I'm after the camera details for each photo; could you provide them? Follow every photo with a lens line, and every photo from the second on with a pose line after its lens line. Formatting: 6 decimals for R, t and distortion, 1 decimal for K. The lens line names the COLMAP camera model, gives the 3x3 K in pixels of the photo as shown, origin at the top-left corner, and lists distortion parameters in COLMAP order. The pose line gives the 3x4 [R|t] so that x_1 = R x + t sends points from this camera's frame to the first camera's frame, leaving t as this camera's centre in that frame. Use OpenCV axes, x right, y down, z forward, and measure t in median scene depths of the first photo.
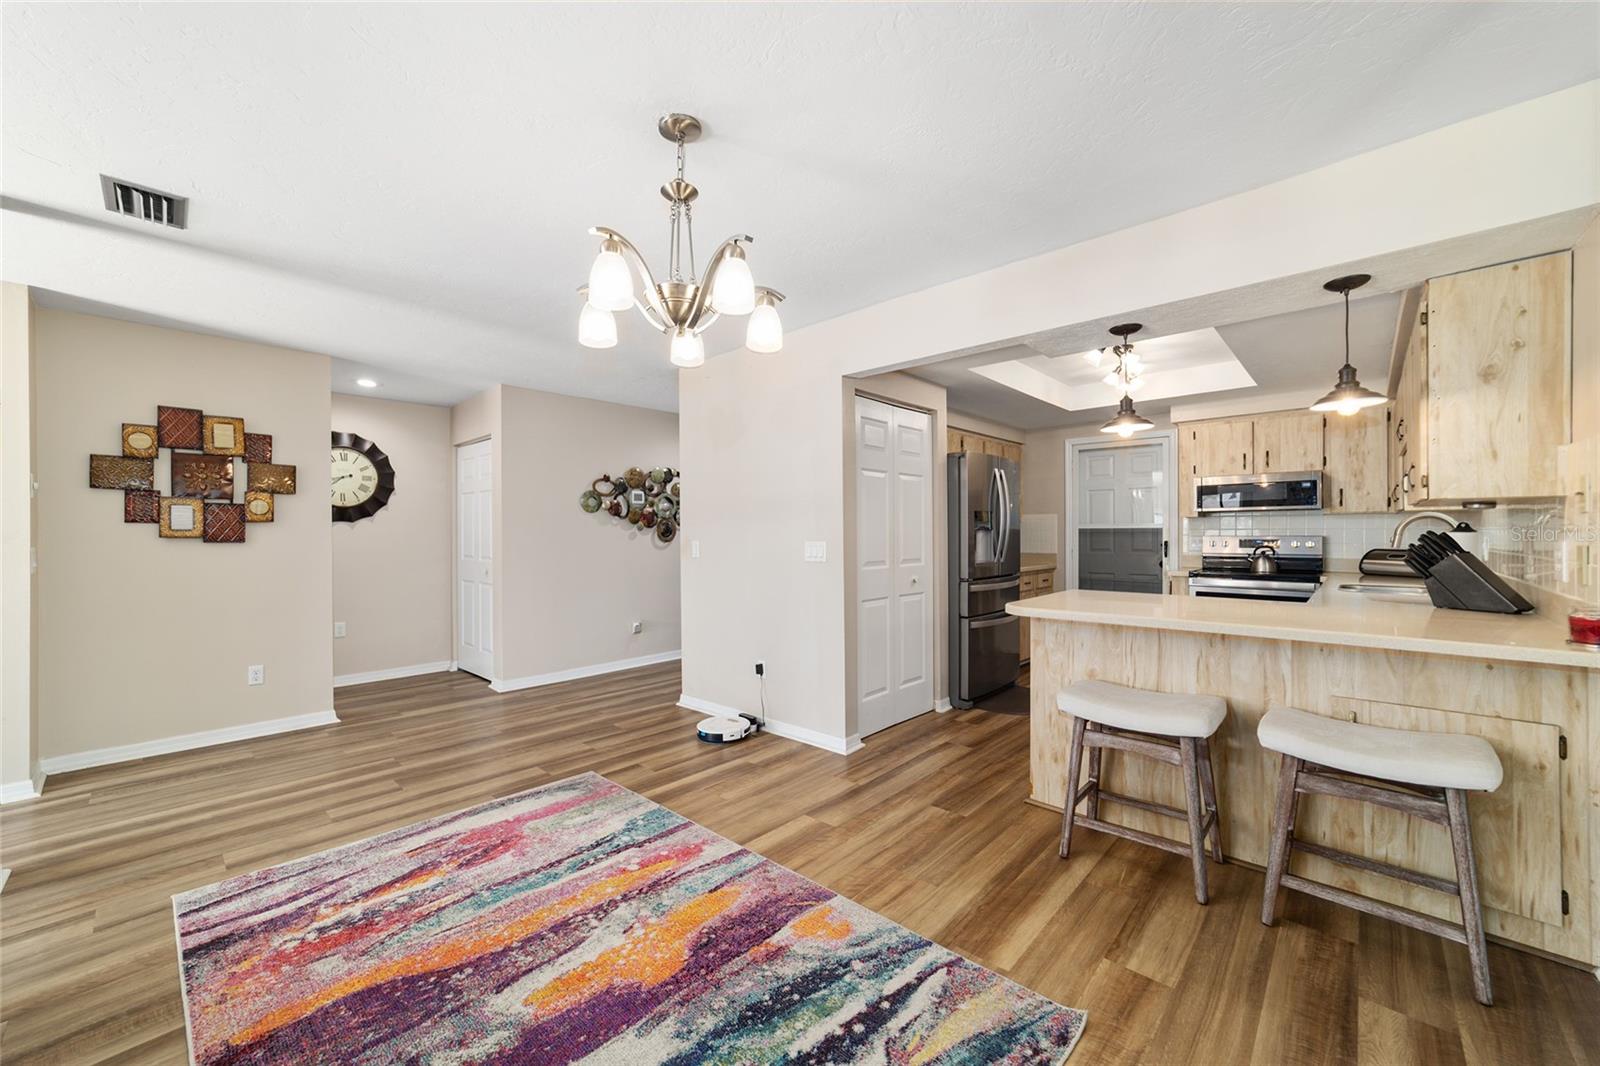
lens RADIAL K [[614.5, 0, 800.4], [0, 614.5, 539.0], [0, 0, 1]] dist [-0.017680, 0.007970]
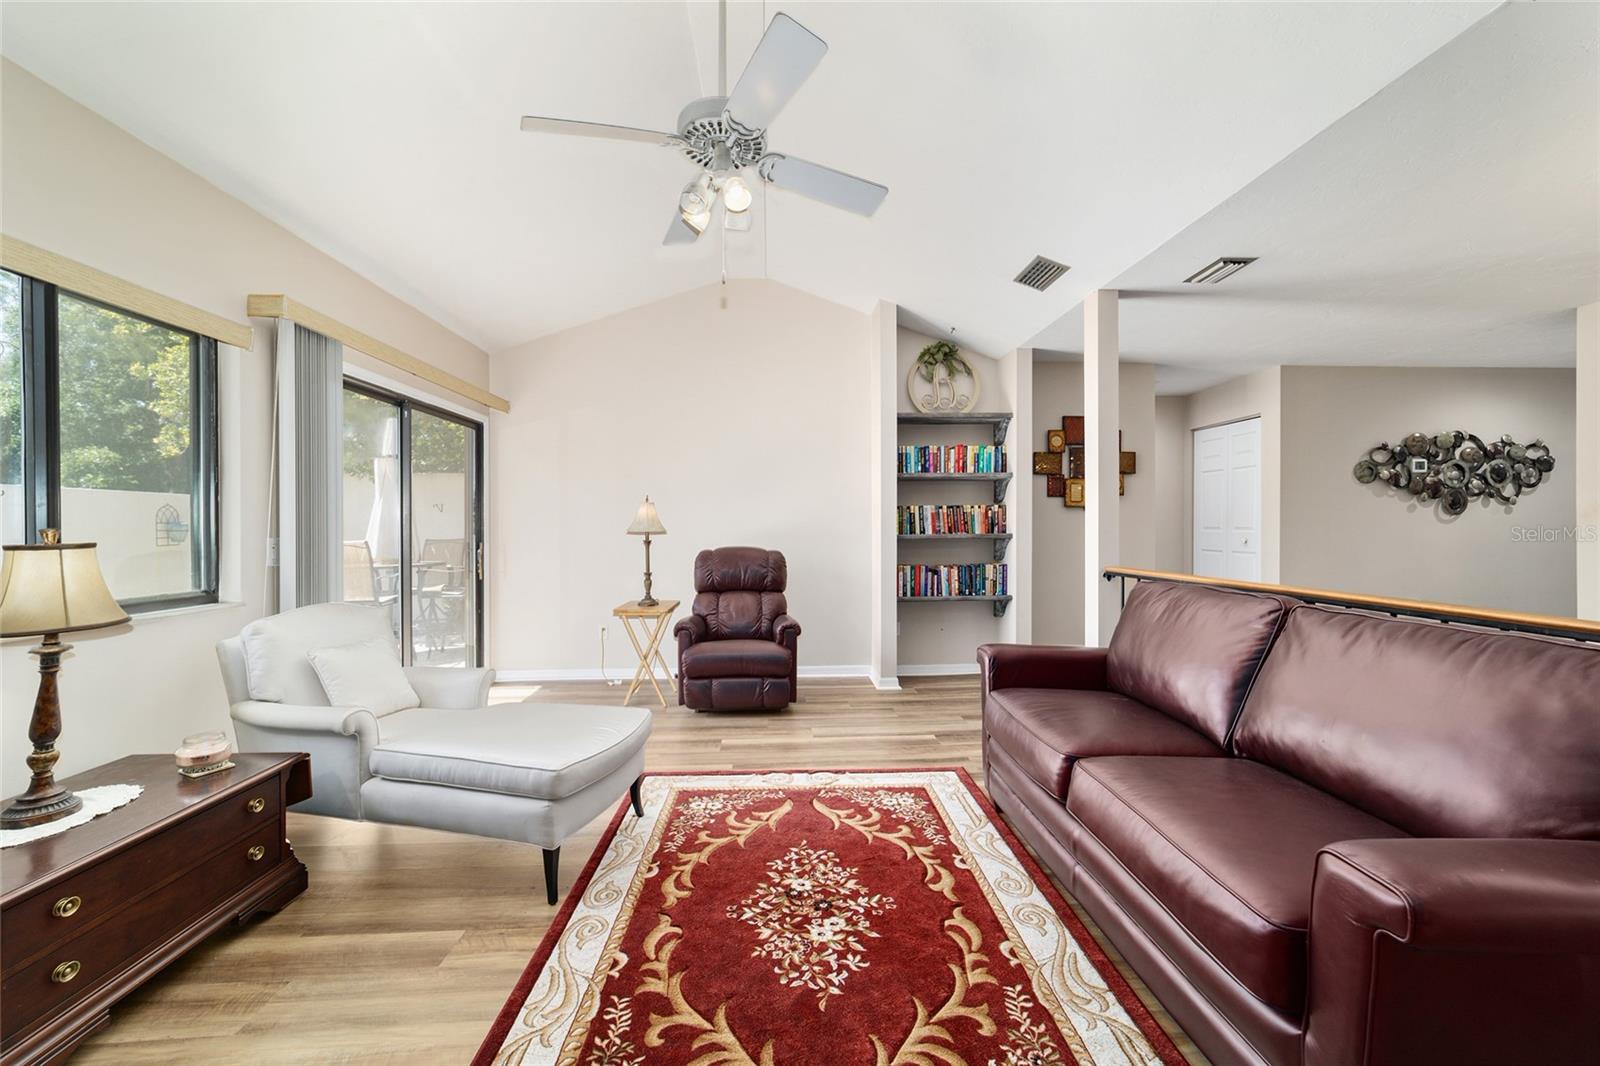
lens RADIAL K [[614.5, 0, 802.7], [0, 614.5, 521.1], [0, 0, 1]] dist [-0.017680, 0.007970]
pose [[0.717752, -0.000485, -0.696298, -0.625449], [-0.008232, 0.999924, -0.009182, 0.065869], [0.696250, 0.012322, 0.717694, -0.636766]]
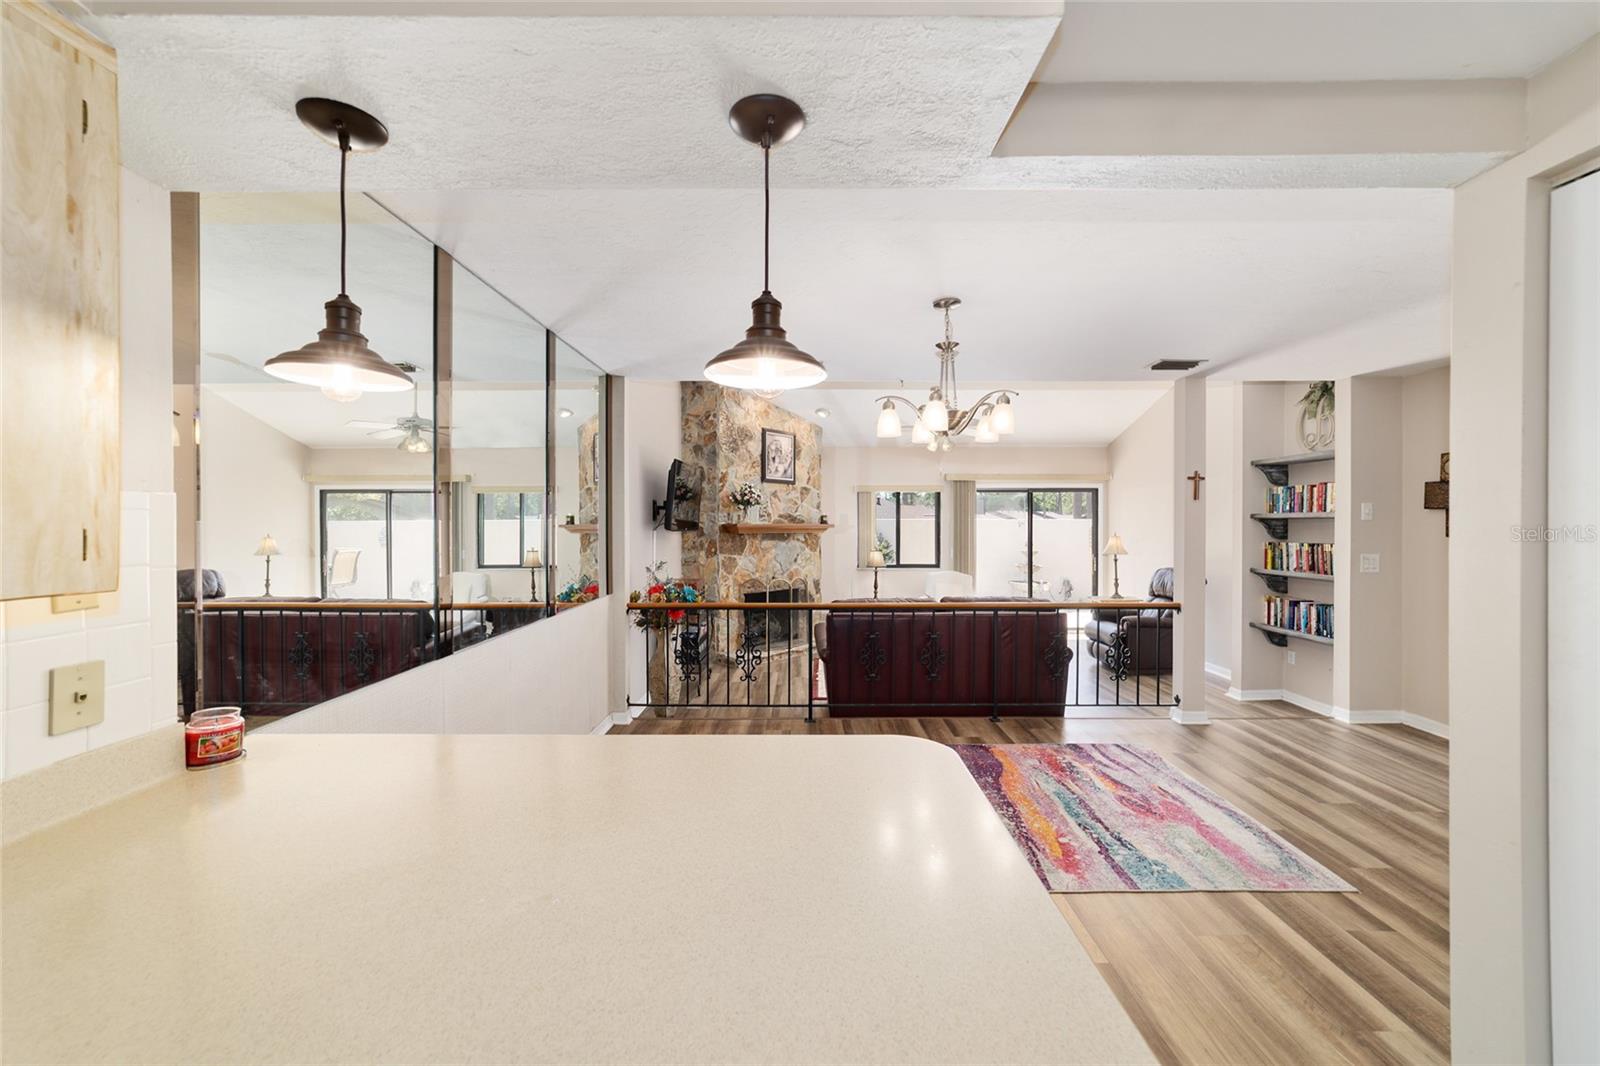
lens RADIAL K [[614.5, 0, 798.5], [0, 614.5, 522.2], [0, 0, 1]] dist [-0.017680, 0.007970]
pose [[-0.739001, 0.009698, -0.673635, 0.781973], [0.000948, 0.999910, 0.013355, -0.092847], [0.673704, 0.009230, -0.738944, 1.298164]]
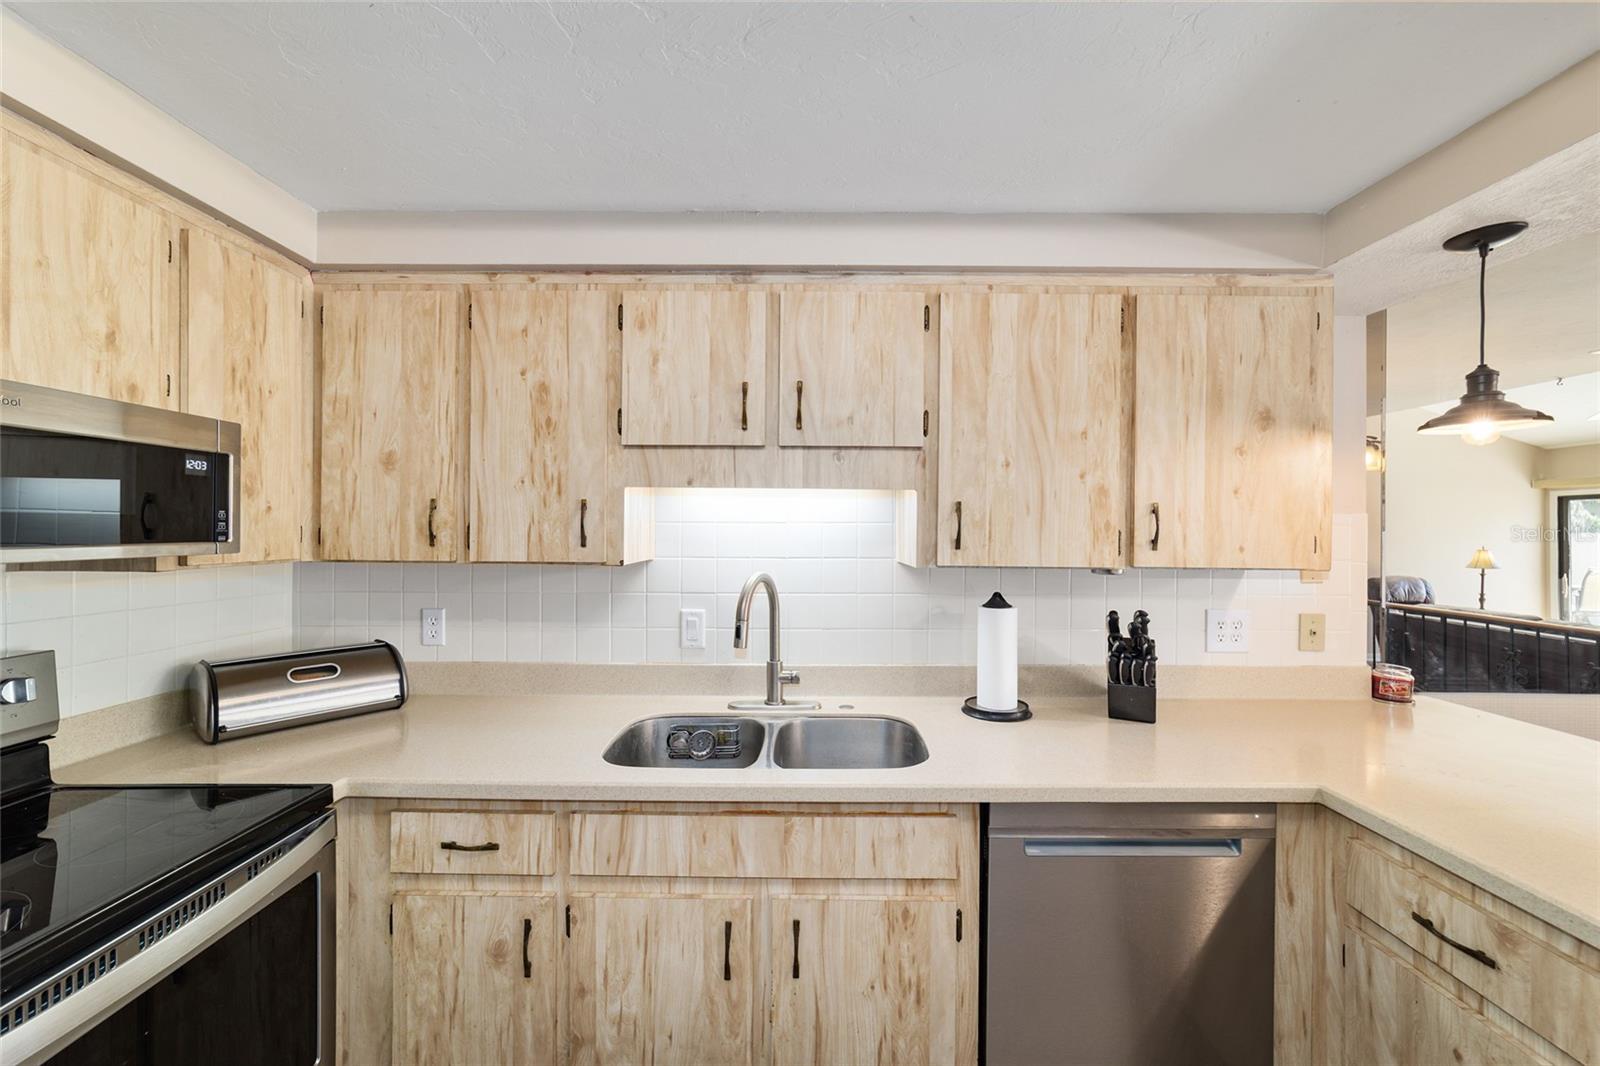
lens RADIAL K [[614.5, 0, 798.2], [0, 614.5, 530.4], [0, 0, 1]] dist [-0.017680, 0.007970]
pose [[-0.671535, 0.001857, 0.740970, 0.740036], [0.005795, 0.999979, 0.002746, -0.096821], [-0.740950, 0.006138, -0.671532, 1.599172]]
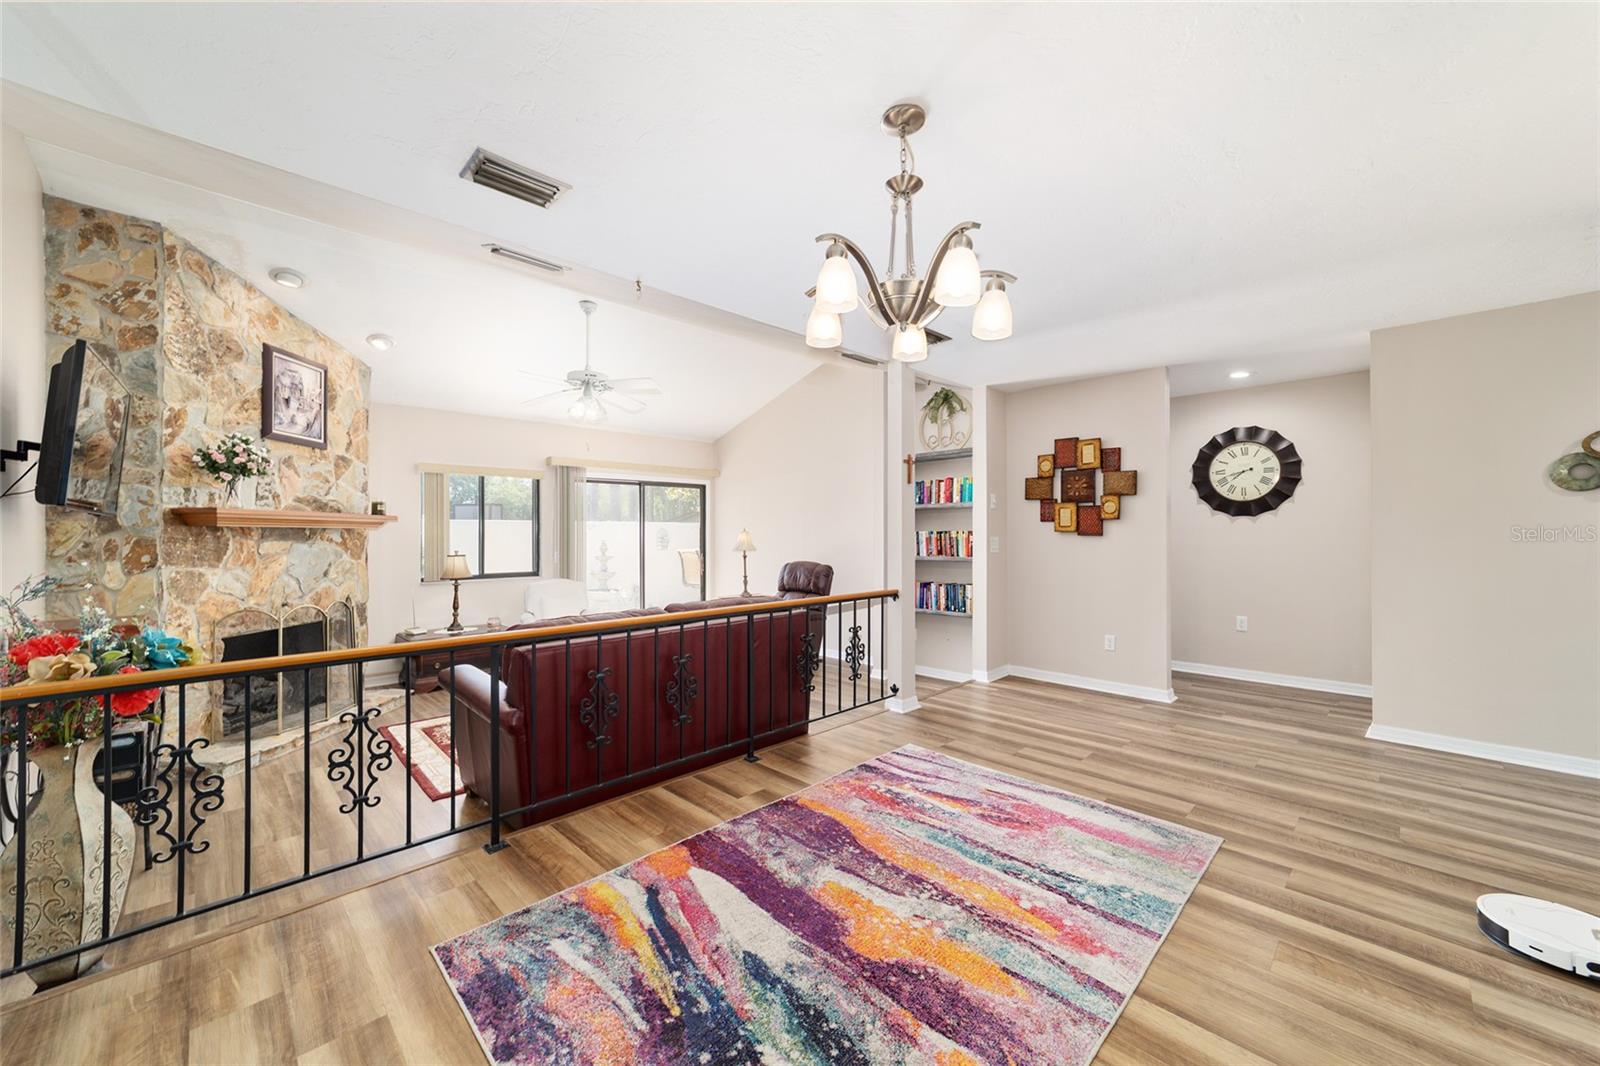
lens RADIAL K [[614.5, 0, 799.5], [0, 614.5, 527.5], [0, 0, 1]] dist [-0.017680, 0.007970]
pose [[-0.043873, -0.000382, -0.999037, 0.539582], [-0.003501, 0.999994, -0.000228, -0.013094], [0.999031, 0.003488, -0.043874, 0.596668]]
